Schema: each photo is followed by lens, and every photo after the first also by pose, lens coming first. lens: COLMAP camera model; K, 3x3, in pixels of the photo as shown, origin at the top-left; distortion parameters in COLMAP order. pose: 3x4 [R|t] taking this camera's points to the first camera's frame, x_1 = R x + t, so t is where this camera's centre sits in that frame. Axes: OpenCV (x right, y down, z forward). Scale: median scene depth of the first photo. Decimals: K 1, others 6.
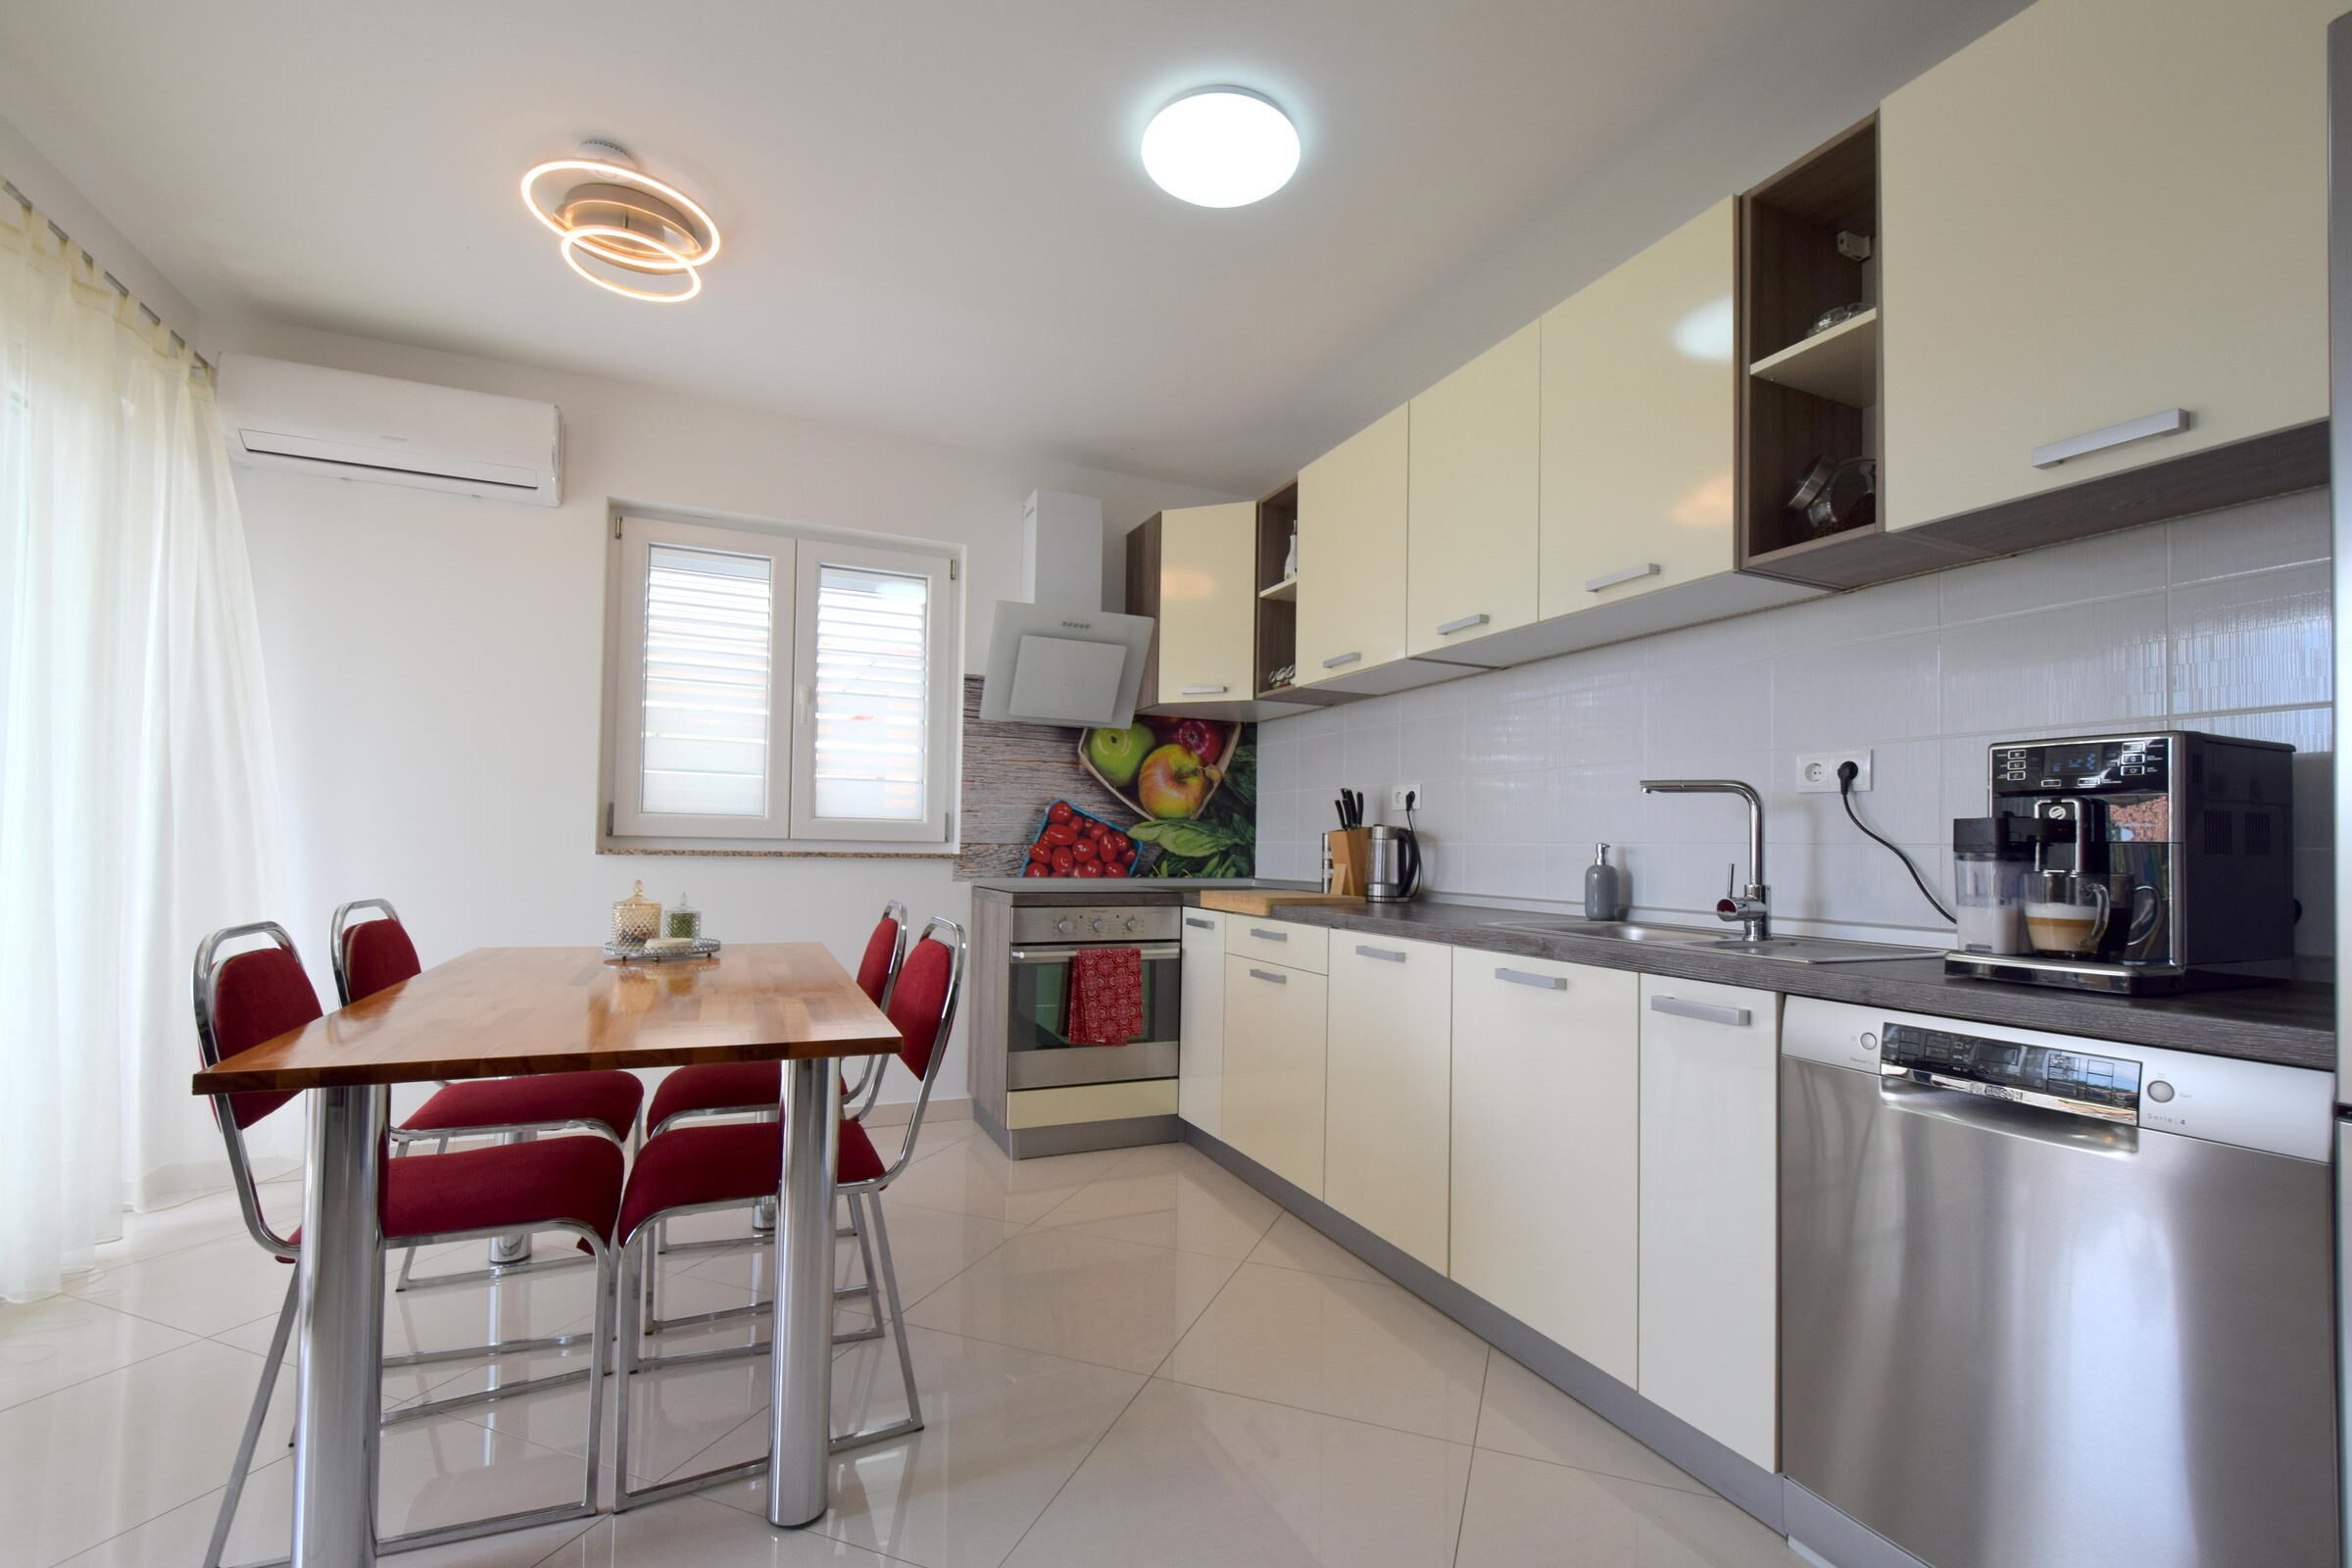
lens RADIAL K [[1033.6, 0, 1179.9], [0, 1033.6, 814.2], [0, 0, 1]] dist [0.005408, -0.005470]
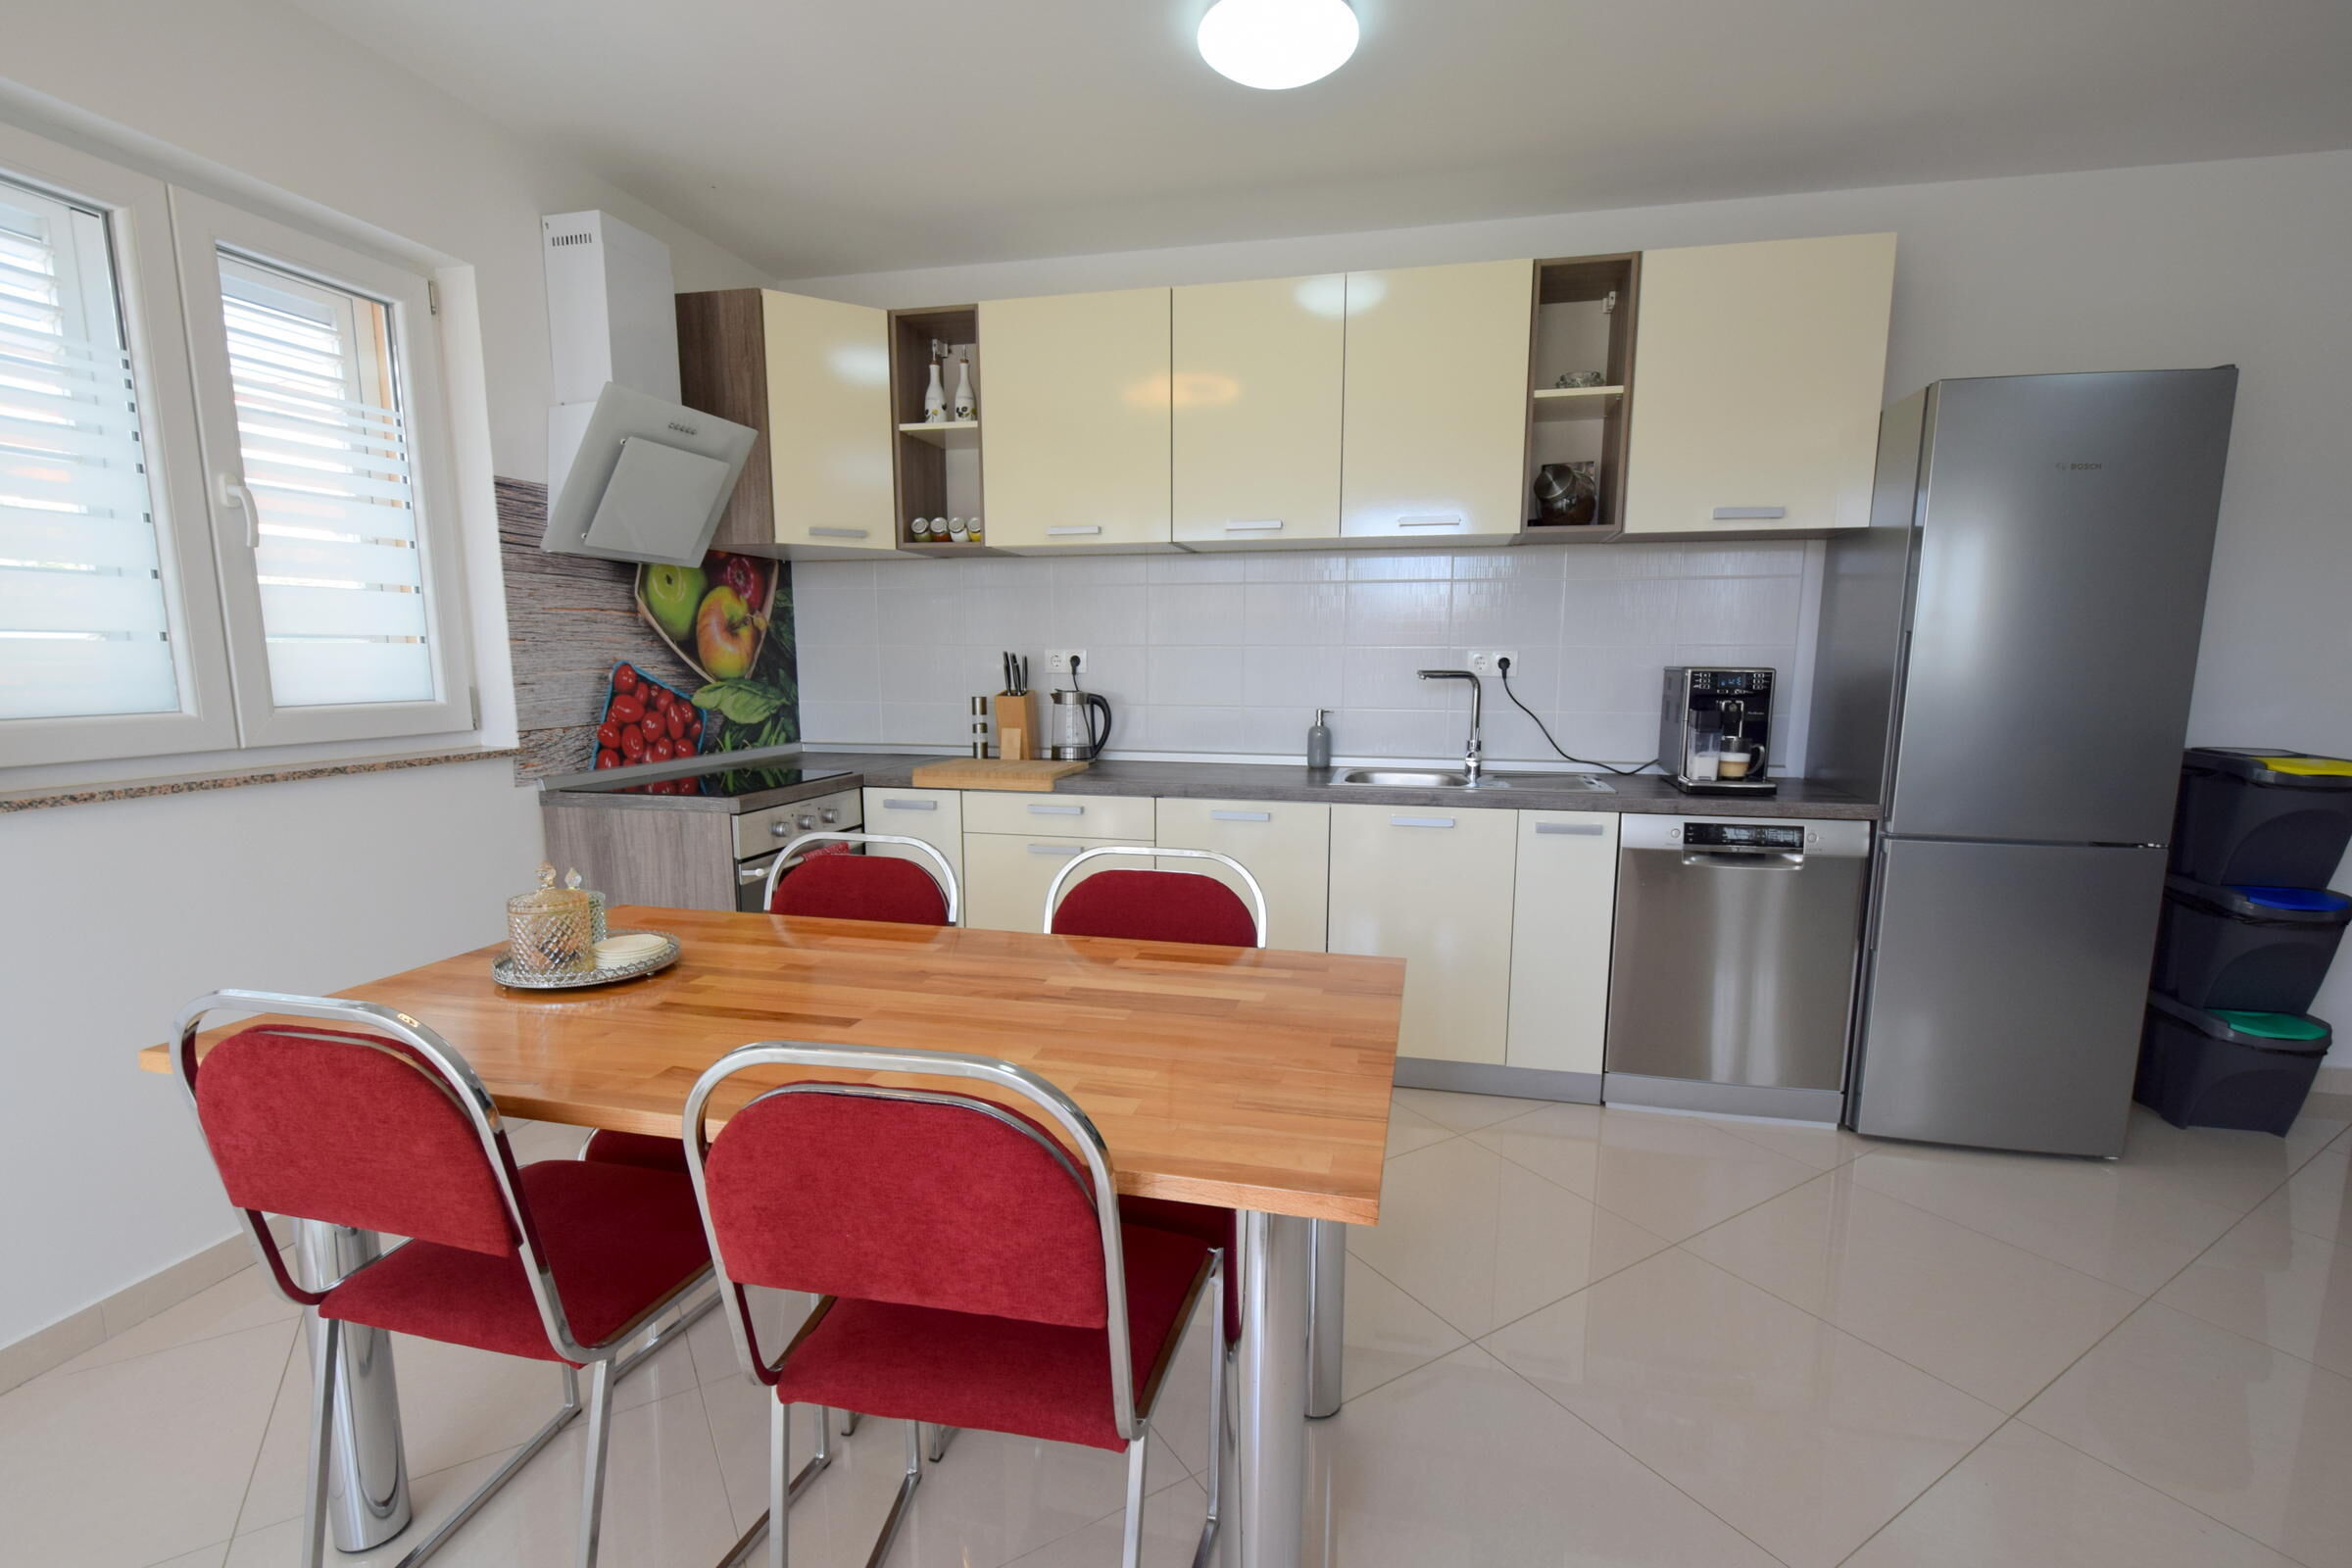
lens RADIAL K [[1033.6, 0, 1173.0], [0, 1033.6, 834.6], [0, 0, 1]] dist [0.005408, -0.005470]
pose [[0.601595, -0.153156, 0.783981, -0.542307], [-0.017706, 0.978649, 0.204773, -0.058447], [-0.798605, -0.137071, 0.586039, 0.255234]]
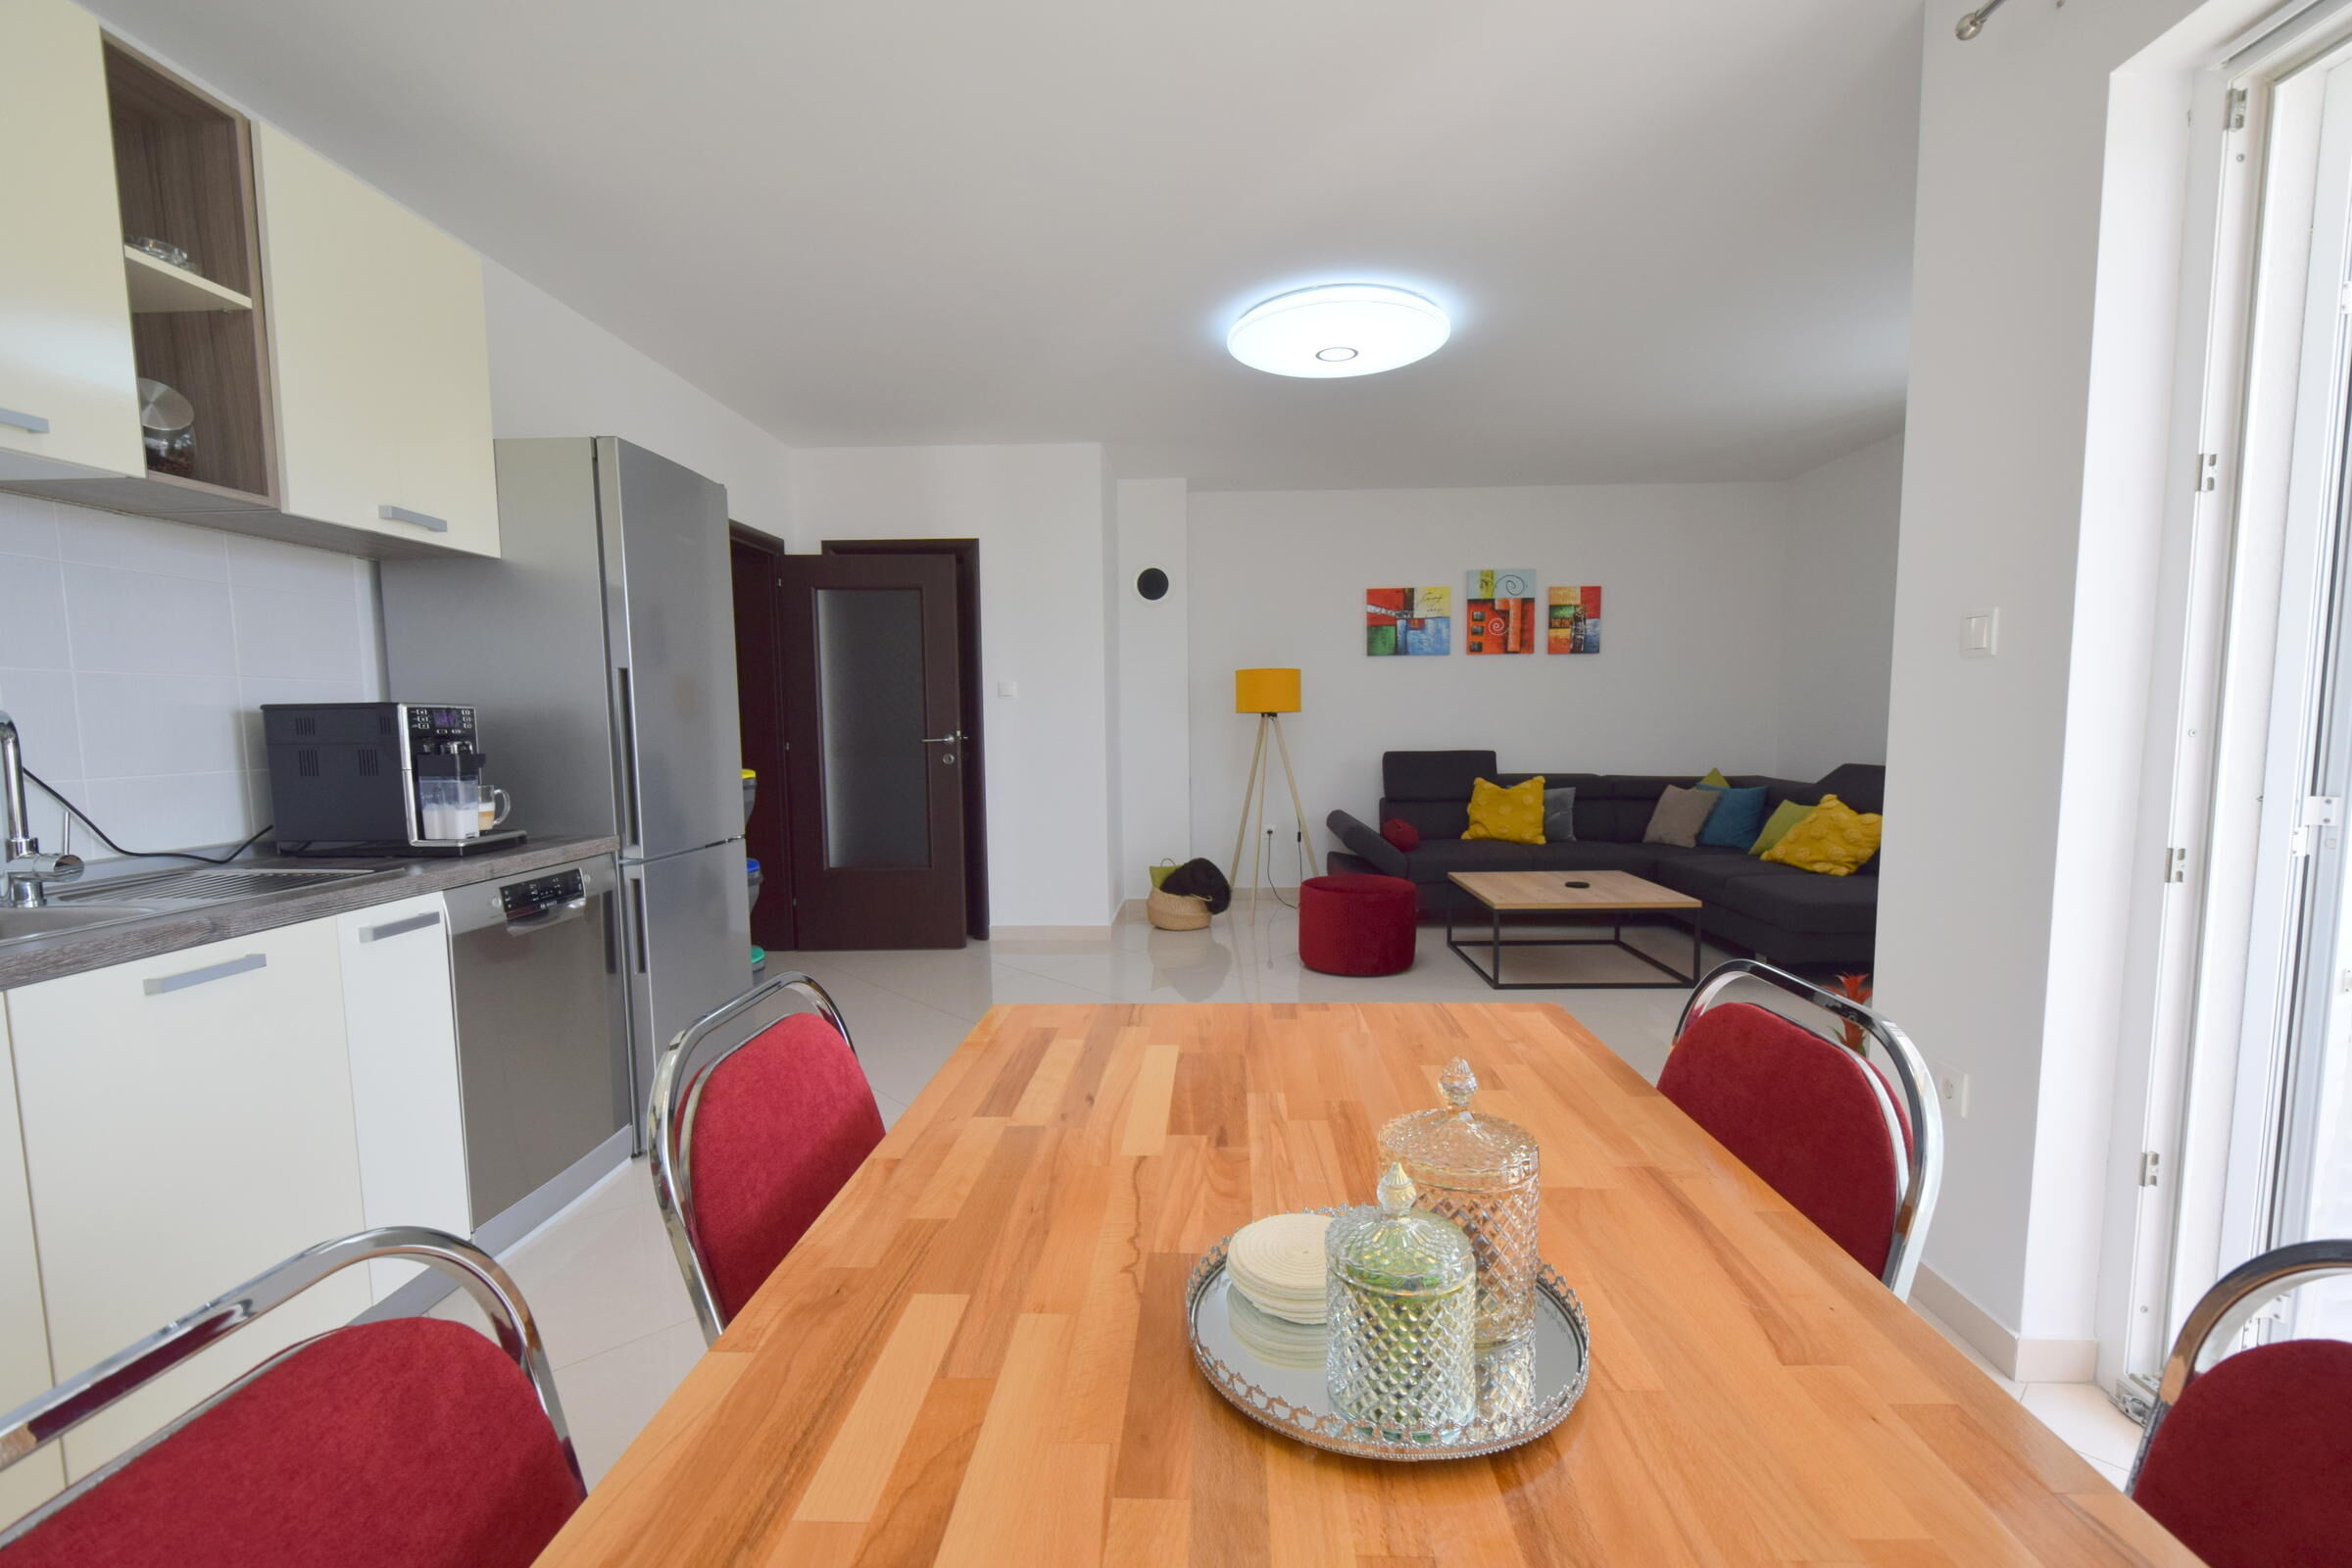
lens RADIAL K [[1033.6, 0, 1185.9], [0, 1033.6, 826.6], [0, 0, 1]] dist [0.005408, -0.005470]
pose [[-0.898235, -0.059144, 0.435517, -0.367459], [-0.024530, 0.996106, 0.084680, -0.018688], [-0.438830, 0.065379, -0.896189, 0.773418]]
